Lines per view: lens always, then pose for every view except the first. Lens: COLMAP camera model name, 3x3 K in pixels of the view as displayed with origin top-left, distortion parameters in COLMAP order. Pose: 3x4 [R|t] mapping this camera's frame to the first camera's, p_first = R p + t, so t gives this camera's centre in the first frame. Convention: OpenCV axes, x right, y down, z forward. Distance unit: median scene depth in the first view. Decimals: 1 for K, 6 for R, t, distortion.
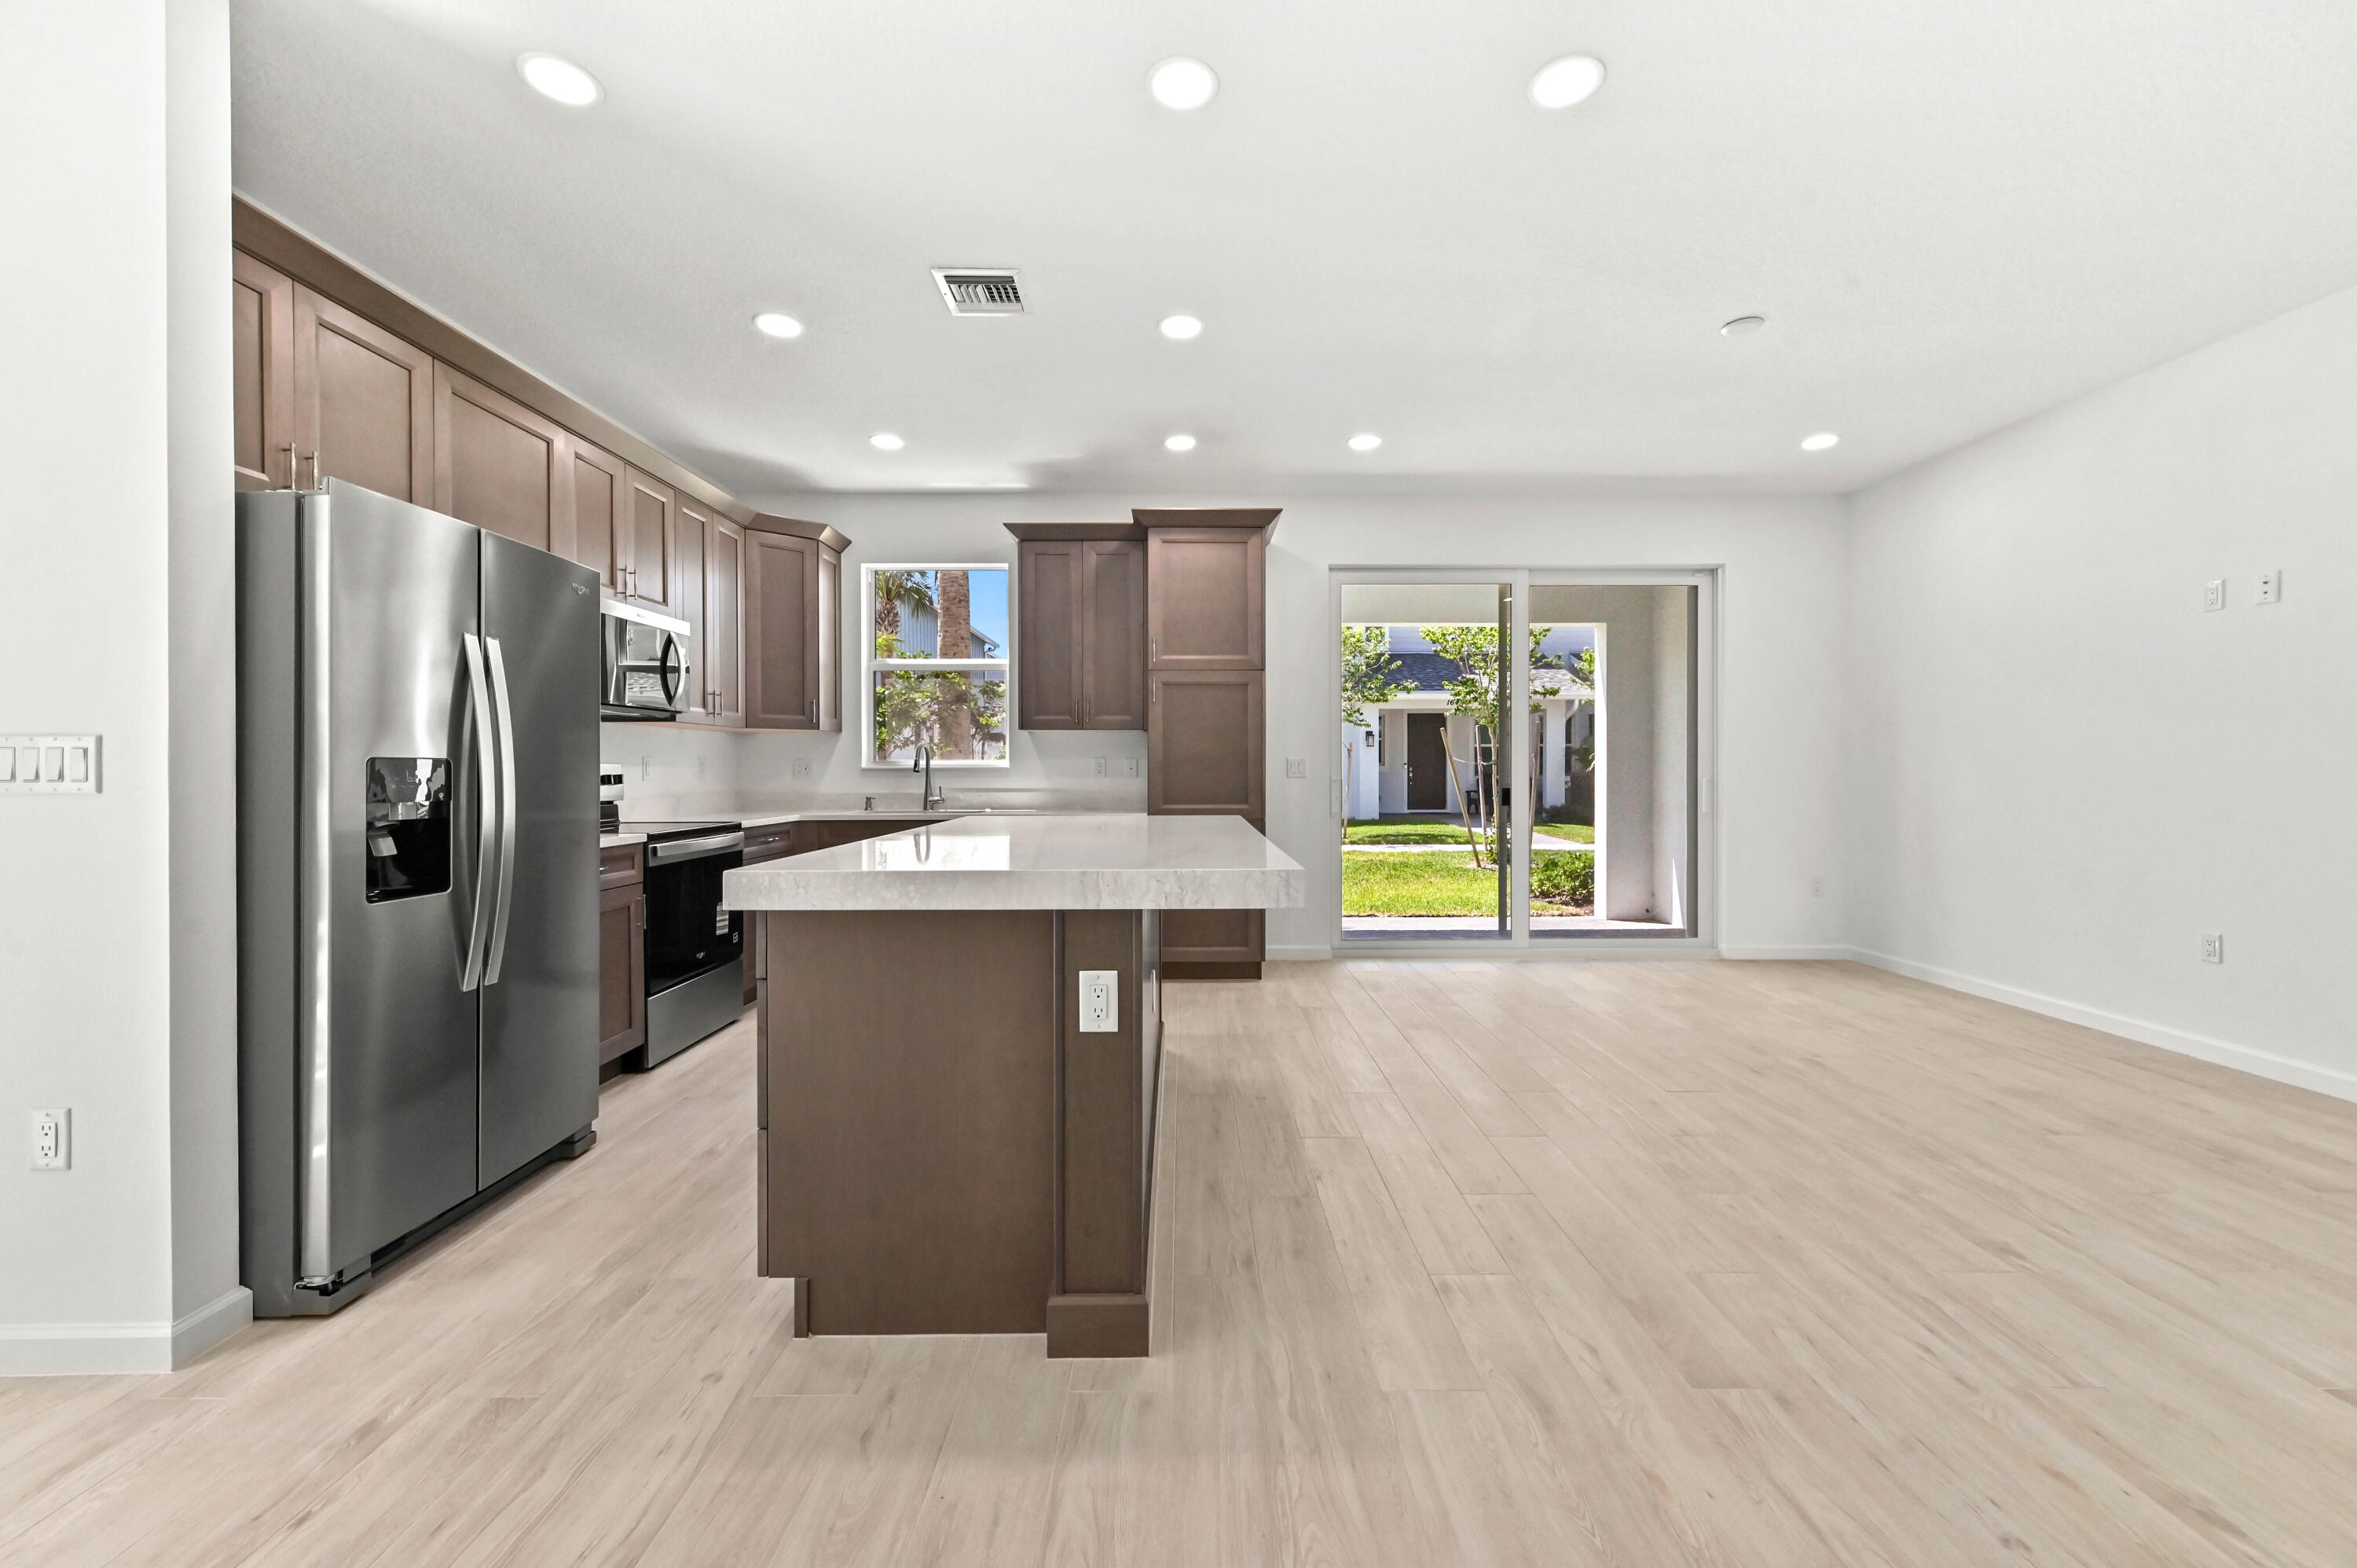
lens RADIAL K [[923.2, 0, 1188.0], [0, 923.2, 774.1], [0, 0, 1]] dist [0.001814, 0.000334]
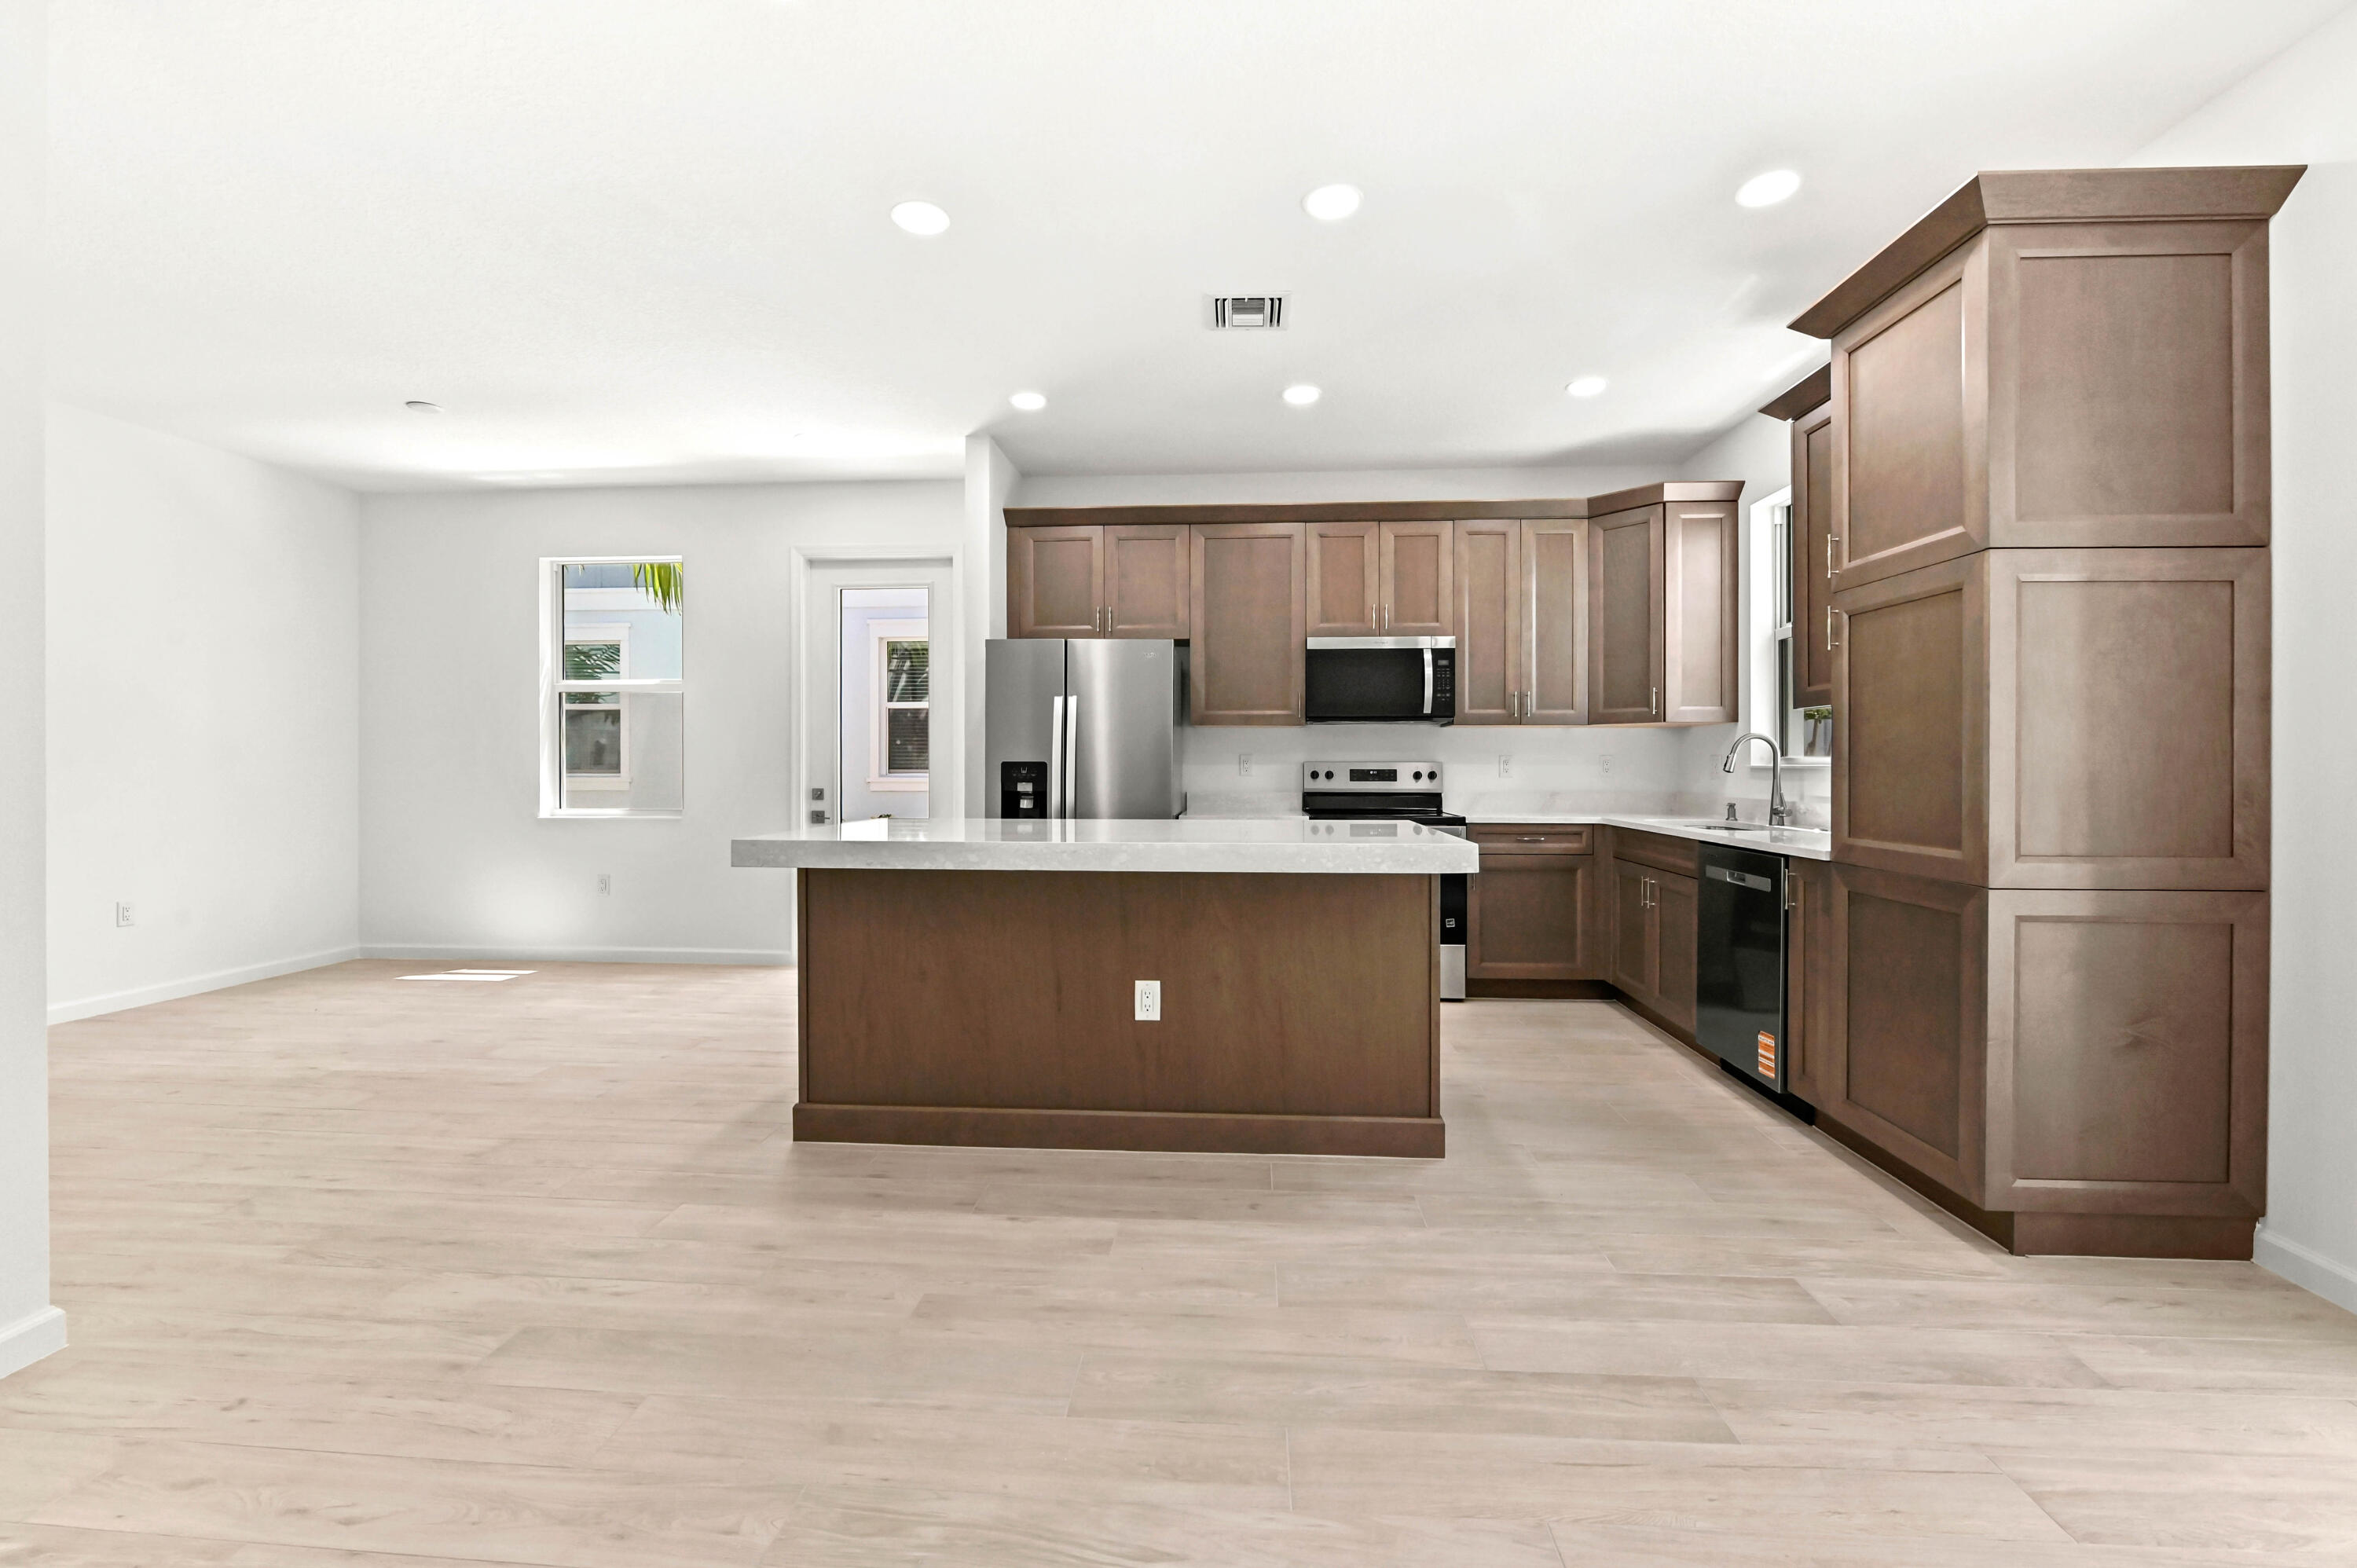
lens RADIAL K [[987.8, 0, 1175.2], [0, 987.8, 762.3], [0, 0, 1]] dist [-0.008675, -0.000531]
pose [[-0.077301, 0.000902, -0.997007, 0.806142], [-0.007249, 0.999973, 0.001466, -0.011993], [0.996981, 0.007341, -0.077293, 0.903937]]
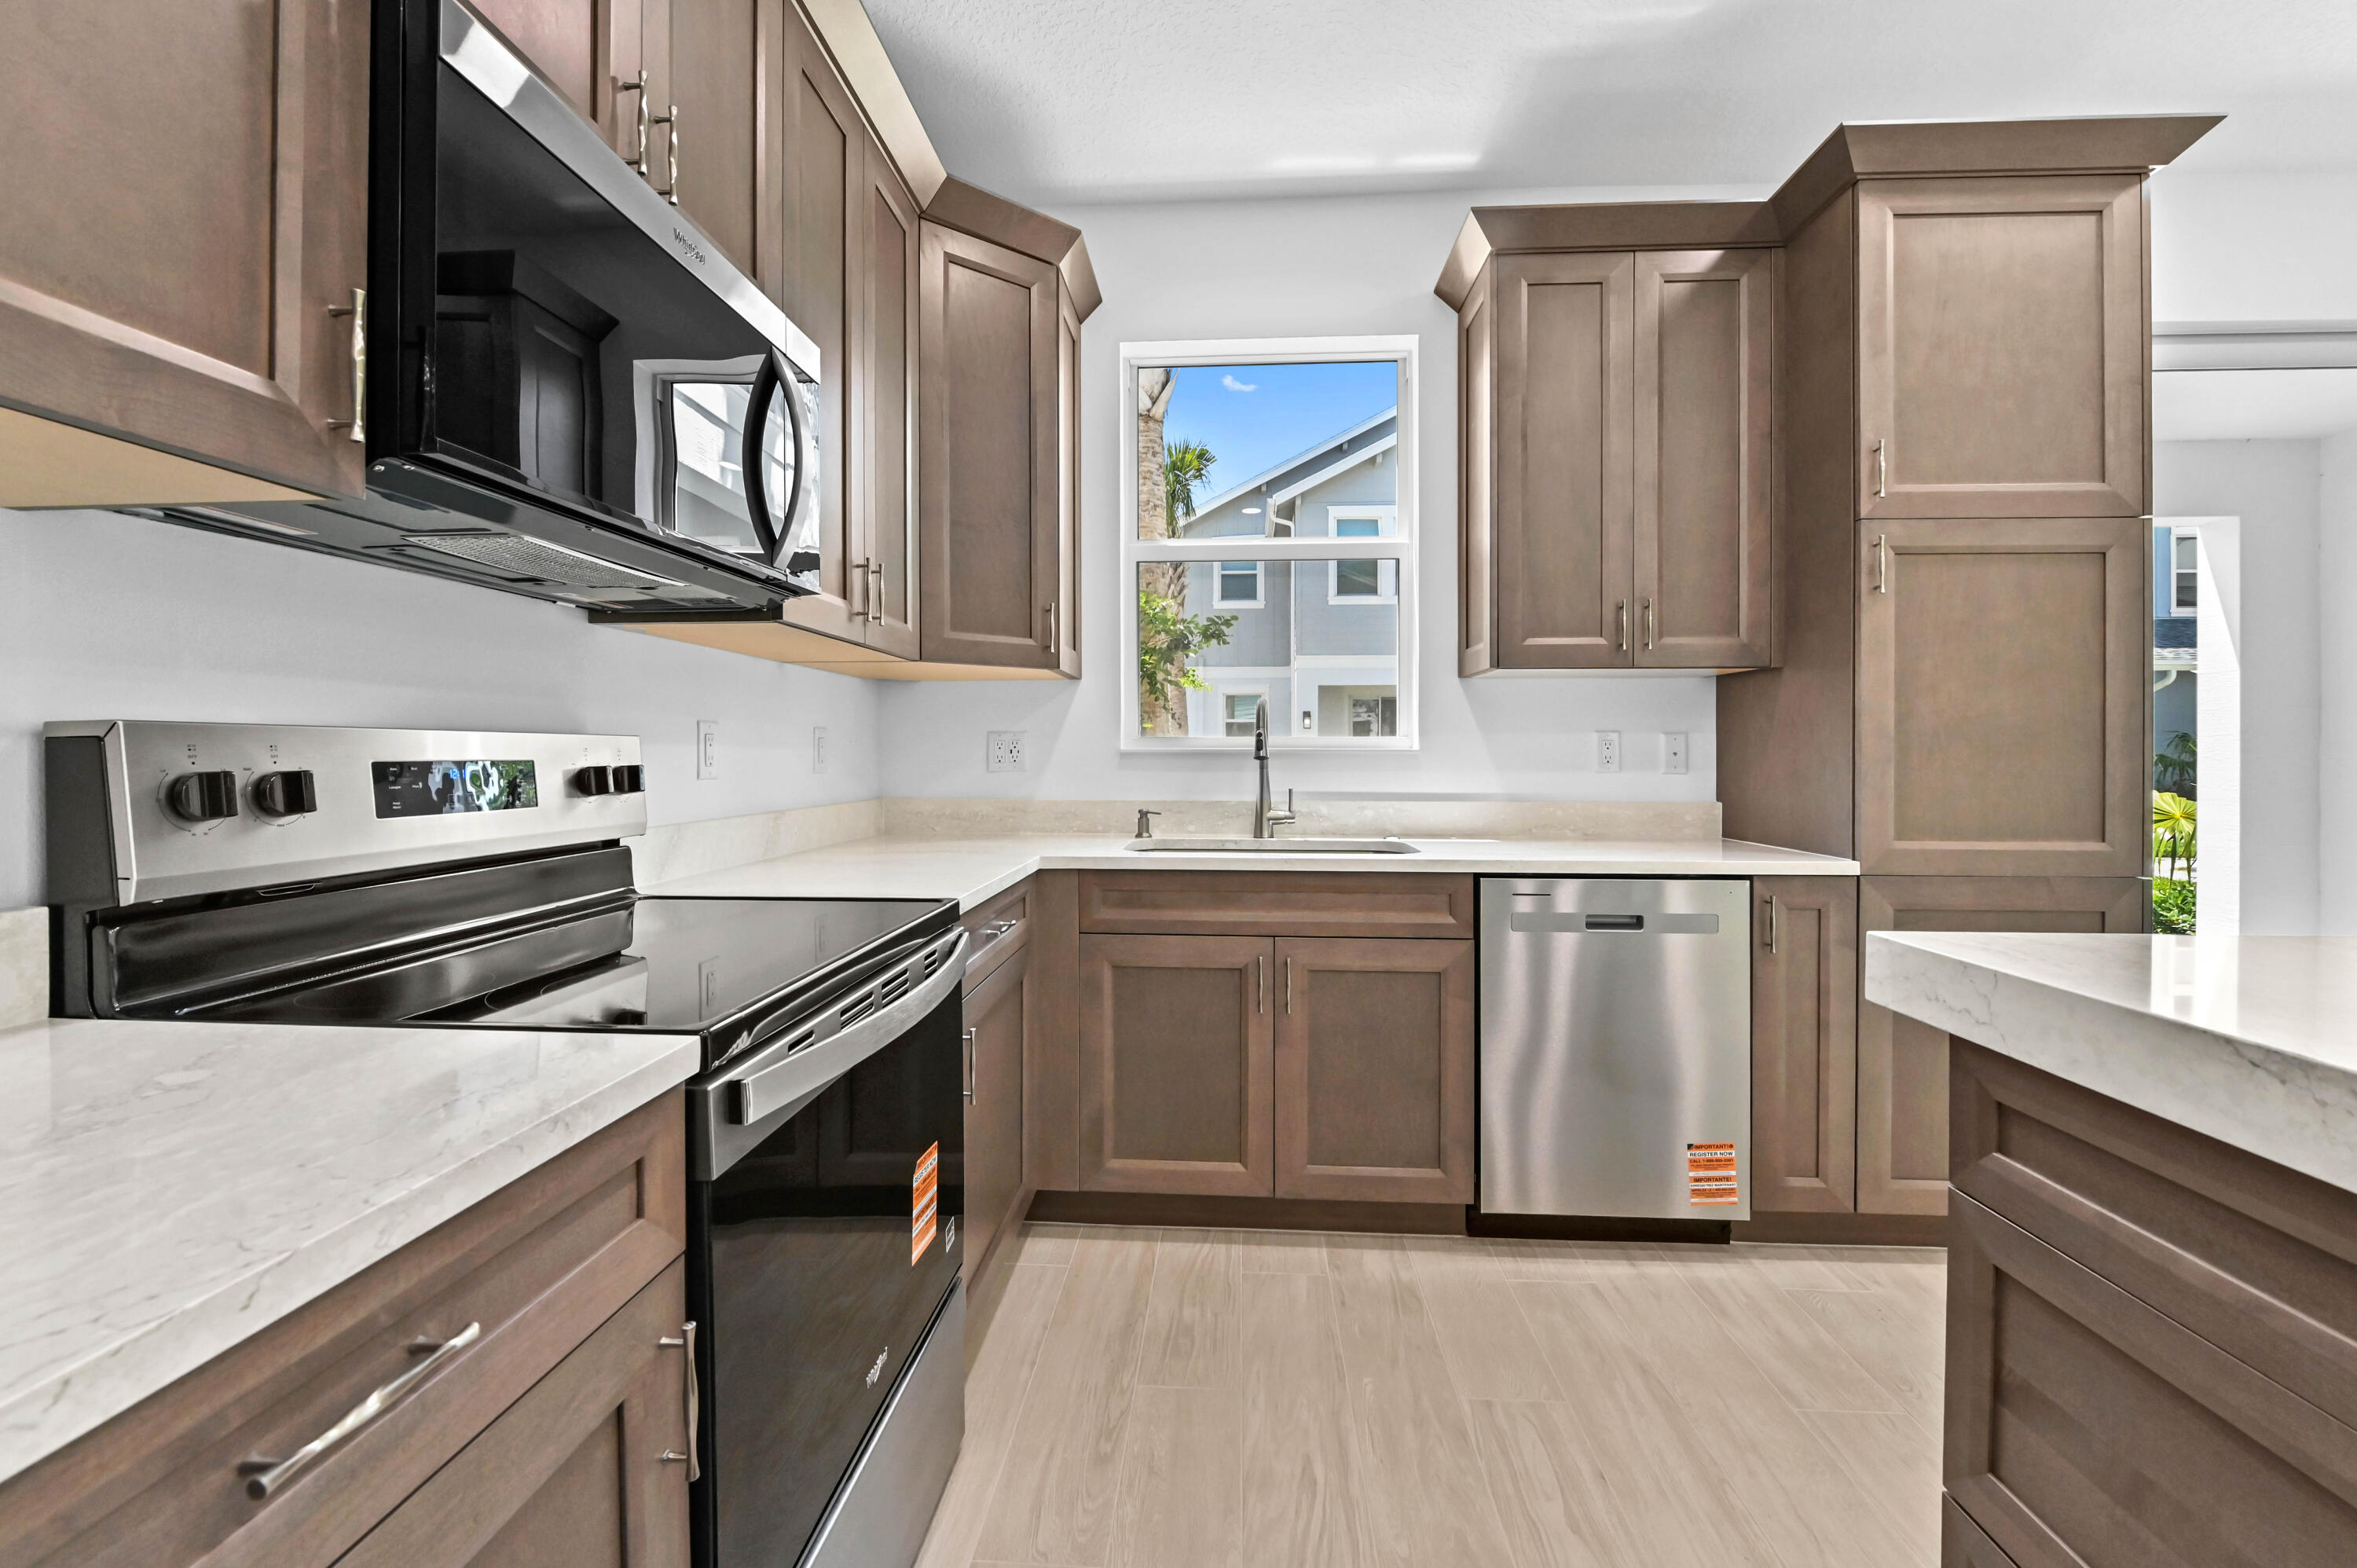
lens RADIAL K [[943.1, 0, 1176.9], [0, 943.1, 757.6], [0, 0, 1]] dist [-0.004031, -0.000203]
pose [[0.997479, 0.003611, -0.070869, -0.446719], [-0.003730, 0.999992, -0.001551, -0.003356], [0.070863, 0.001811, 0.997484, 0.766722]]
